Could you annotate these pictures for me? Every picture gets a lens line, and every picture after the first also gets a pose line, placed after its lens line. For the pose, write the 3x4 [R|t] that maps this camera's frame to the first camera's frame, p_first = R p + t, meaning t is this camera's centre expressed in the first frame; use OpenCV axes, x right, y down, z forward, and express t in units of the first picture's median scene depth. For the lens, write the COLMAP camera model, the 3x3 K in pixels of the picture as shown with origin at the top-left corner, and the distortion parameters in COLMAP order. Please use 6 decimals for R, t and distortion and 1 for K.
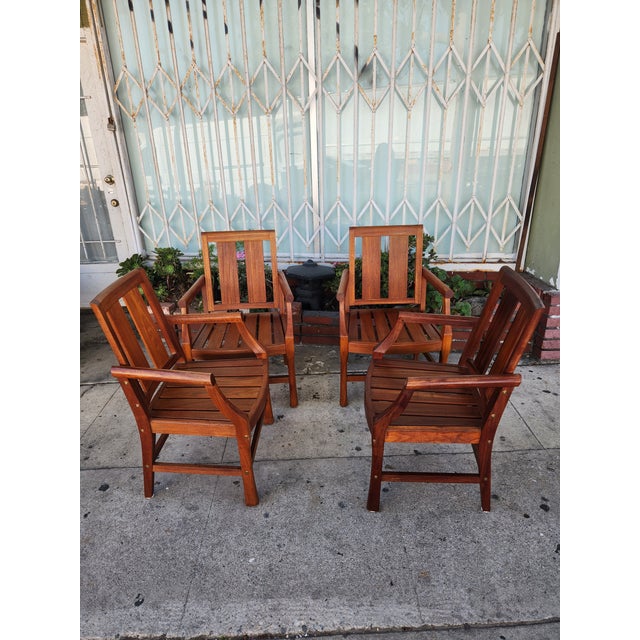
lens RADIAL K [[434.1, 0, 314.7], [0, 434.1, 325.9], [0, 0, 1]] dist [0.062430, -0.049366]
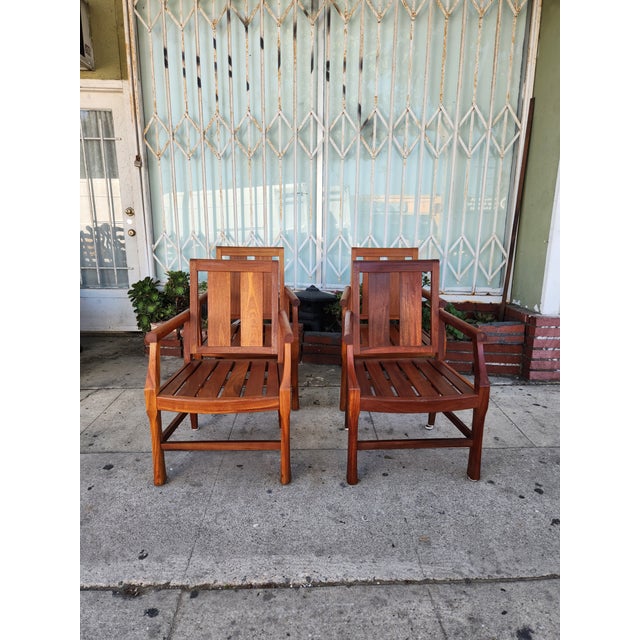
lens RADIAL K [[434.1, 0, 316.6], [0, 434.1, 328.4], [0, 0, 1]] dist [0.062430, -0.049366]
pose [[0.999092, 0.036050, 0.022705, -0.024937], [-0.031899, 0.986233, -0.162253, 0.146134], [-0.028242, 0.161381, 0.986488, -0.045662]]
